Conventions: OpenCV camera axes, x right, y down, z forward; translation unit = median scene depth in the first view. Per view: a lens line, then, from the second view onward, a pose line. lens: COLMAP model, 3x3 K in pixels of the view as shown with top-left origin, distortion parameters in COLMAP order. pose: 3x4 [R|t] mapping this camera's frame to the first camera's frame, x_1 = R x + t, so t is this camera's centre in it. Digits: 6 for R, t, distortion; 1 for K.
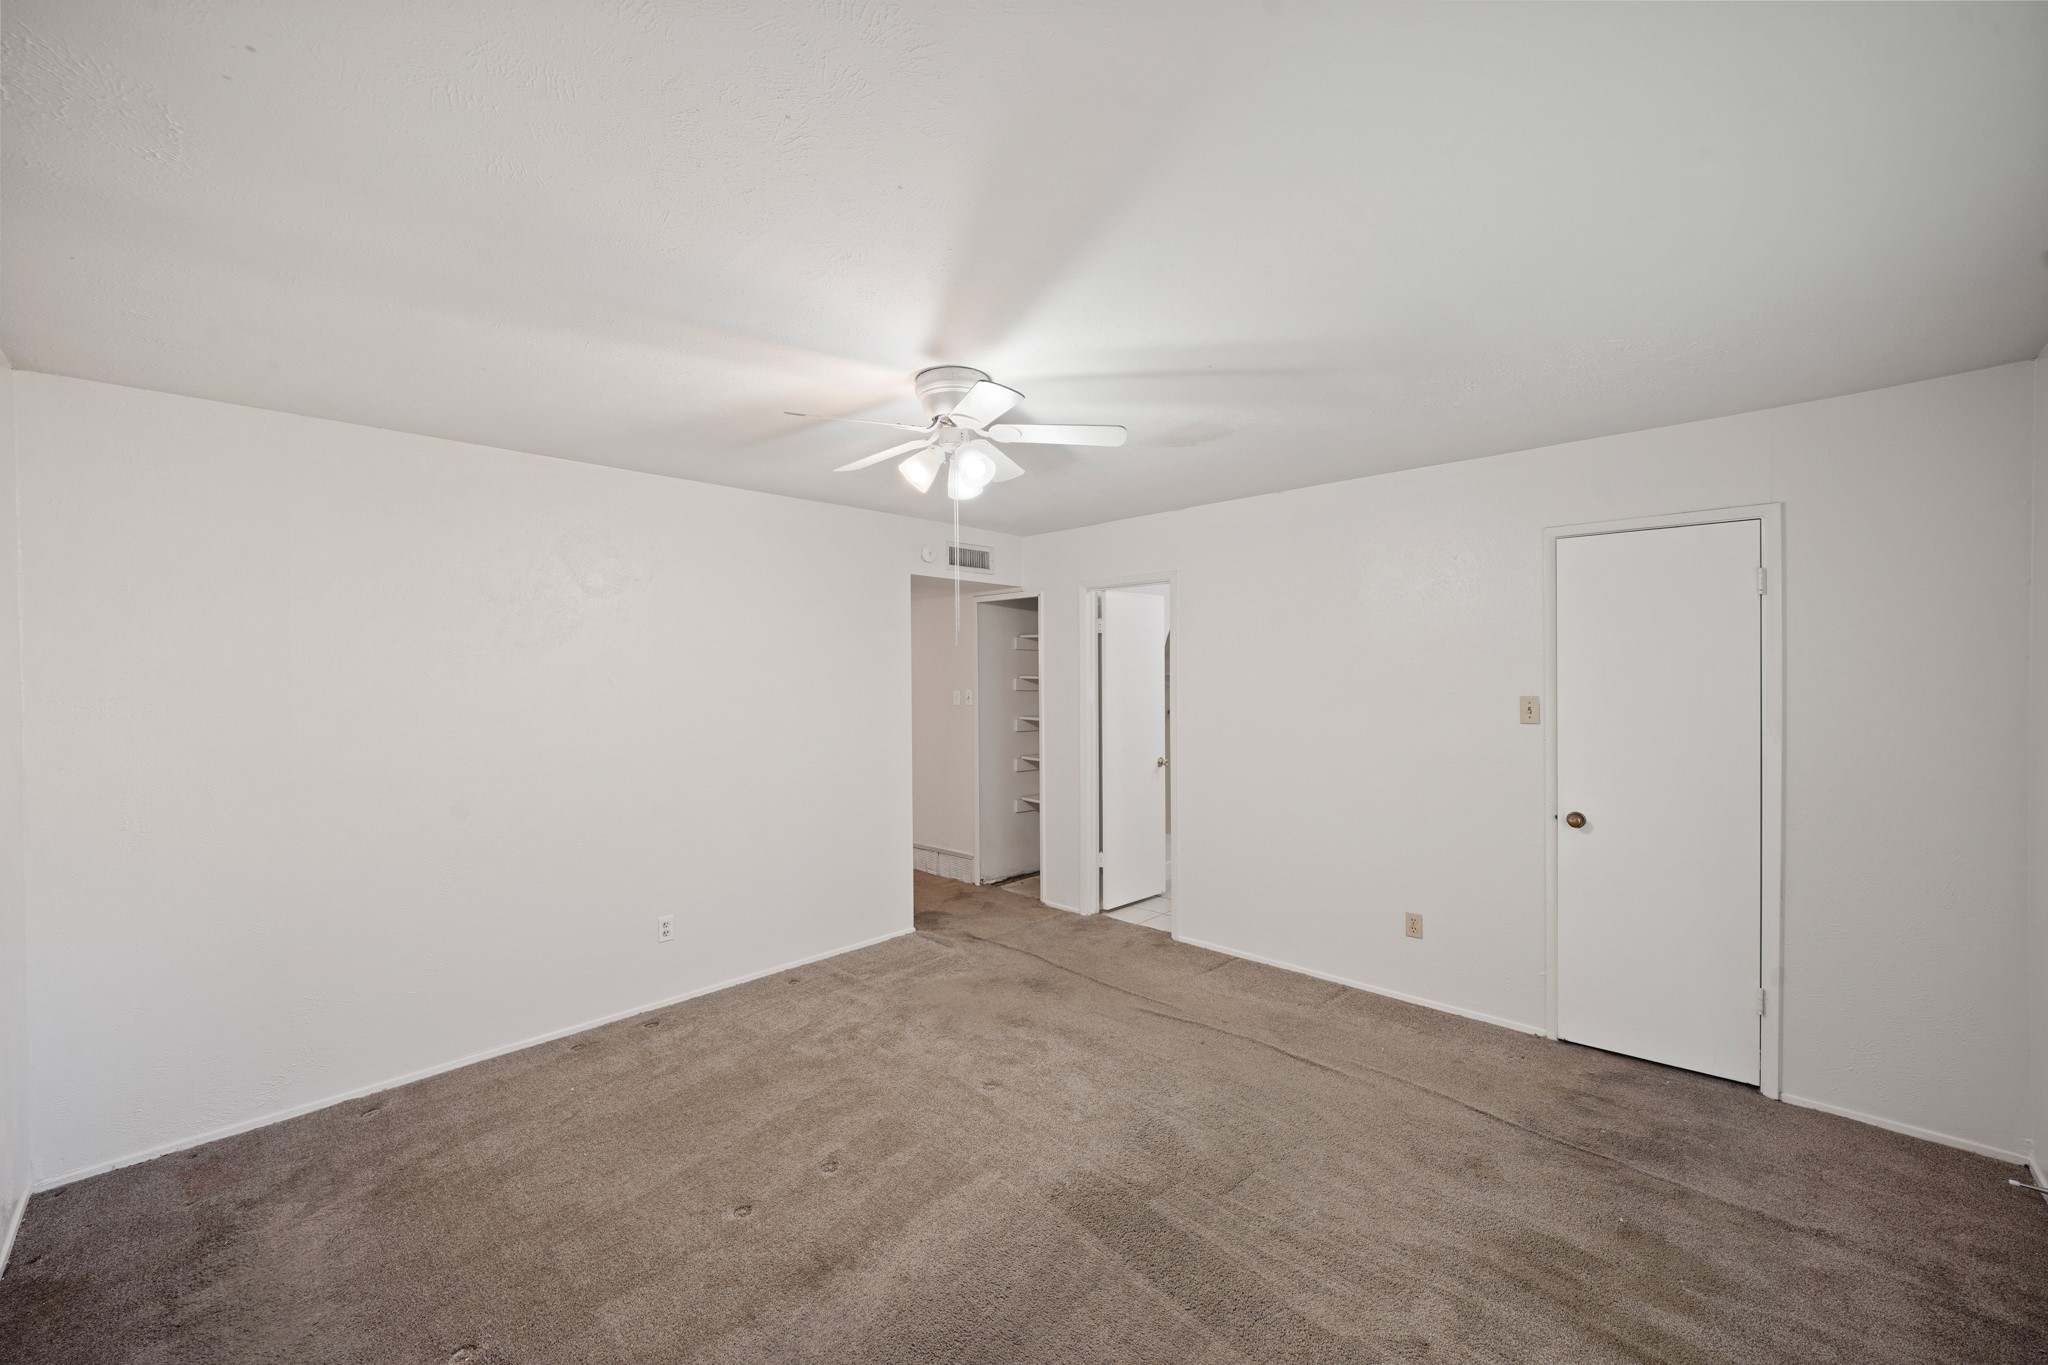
lens RADIAL K [[803.3, 0, 1011.7], [0, 803.3, 678.0], [0, 0, 1]] dist [-0.006152, 0.000064]
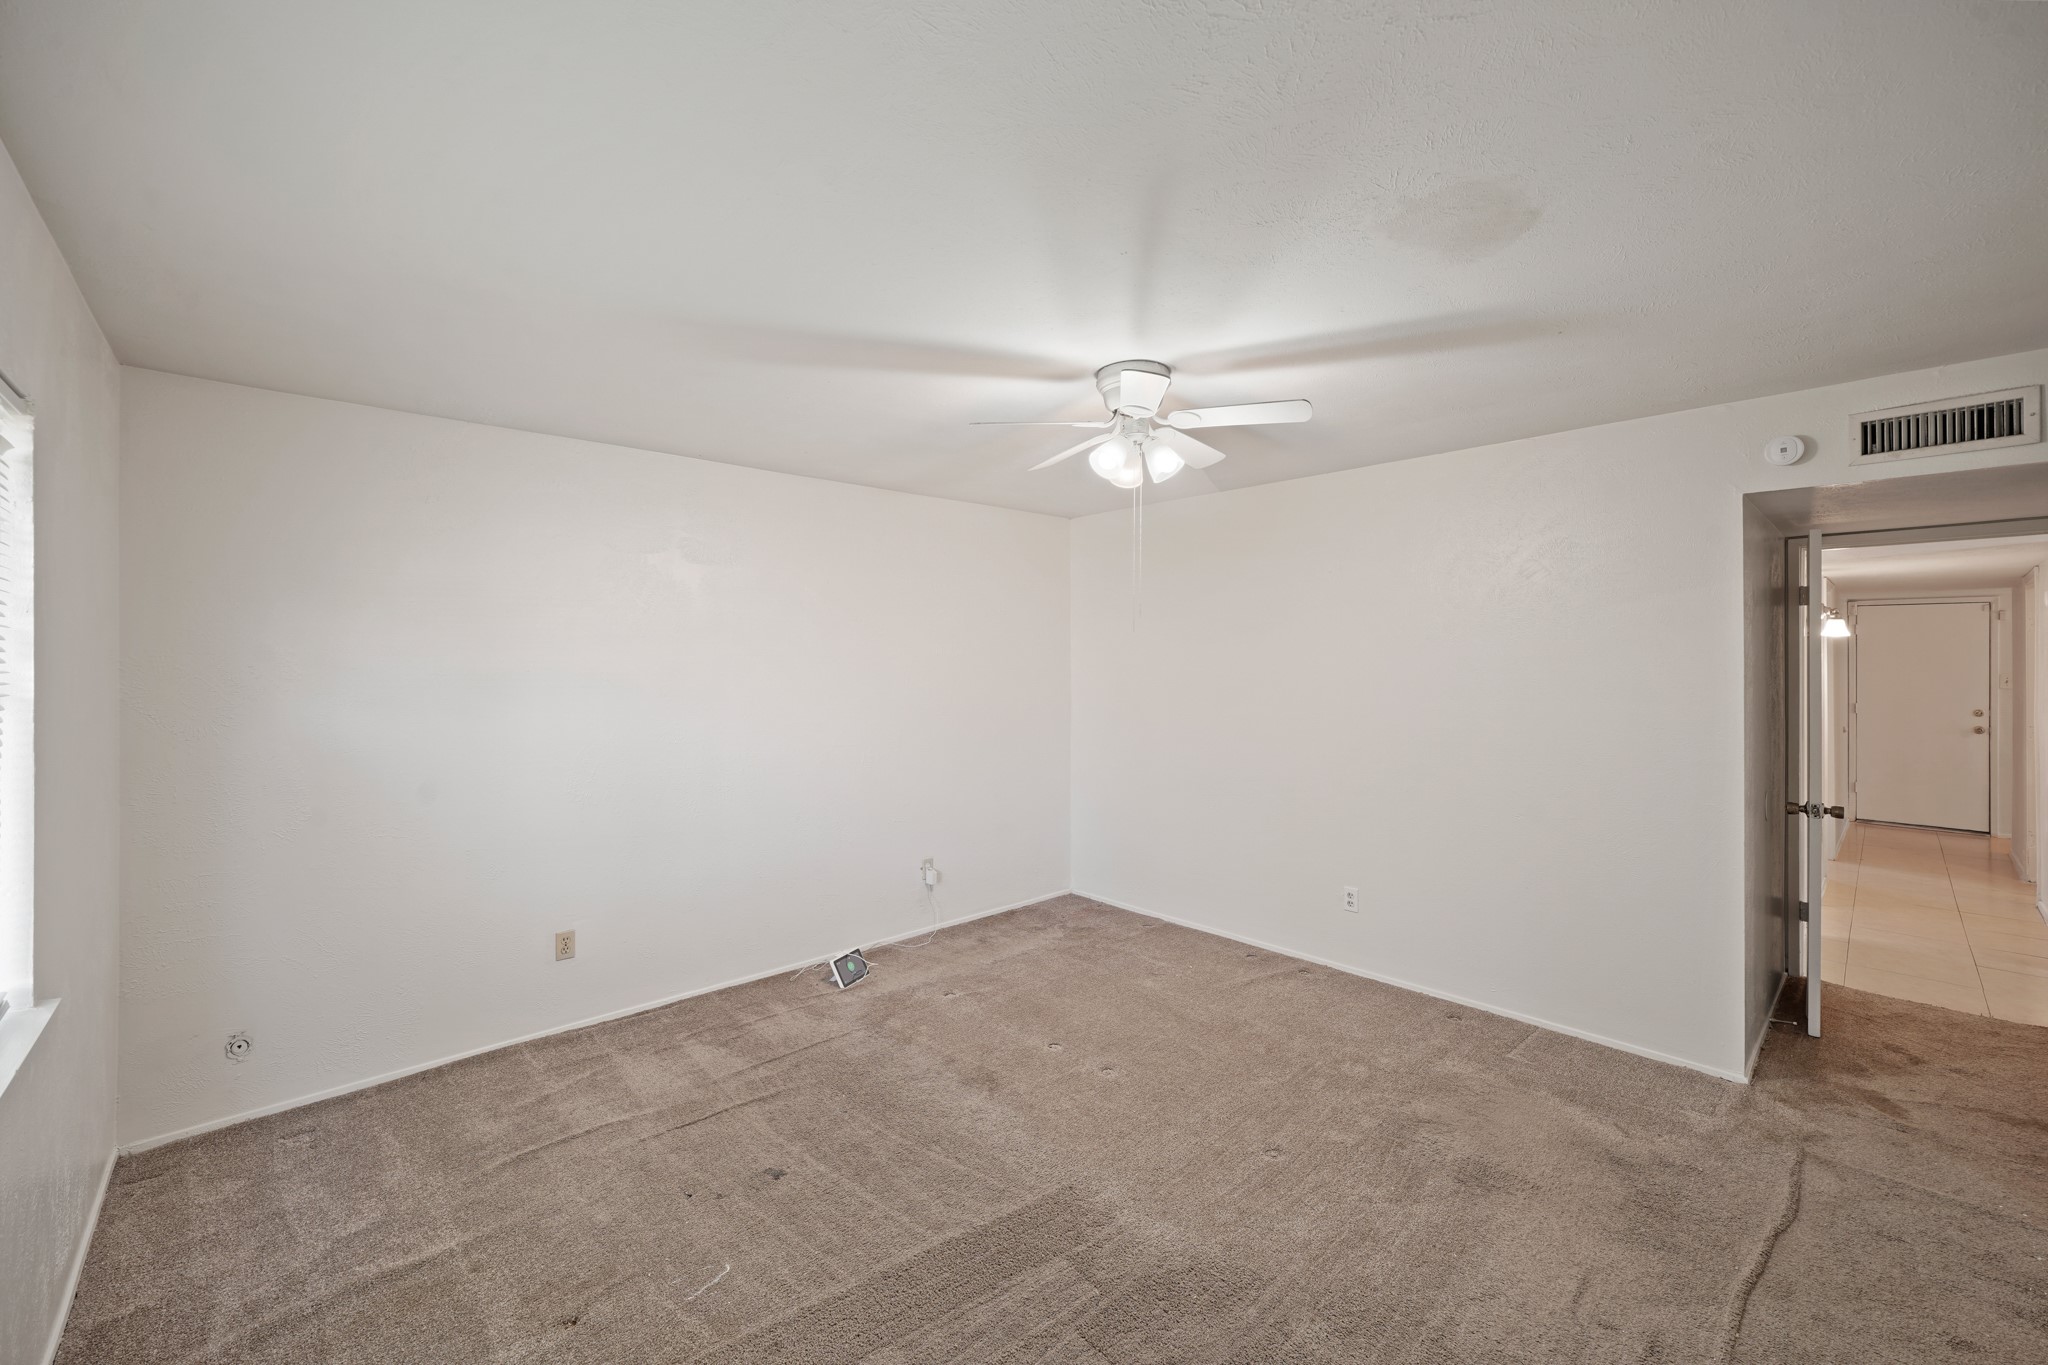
lens RADIAL K [[803.3, 0, 1011.7], [0, 803.3, 678.0], [0, 0, 1]] dist [-0.006152, 0.000064]
pose [[-0.044650, 0.024524, -0.998702, 0.631701], [-0.010808, 0.999628, 0.025030, 0.000854], [0.998944, 0.011912, -0.044368, 0.599194]]
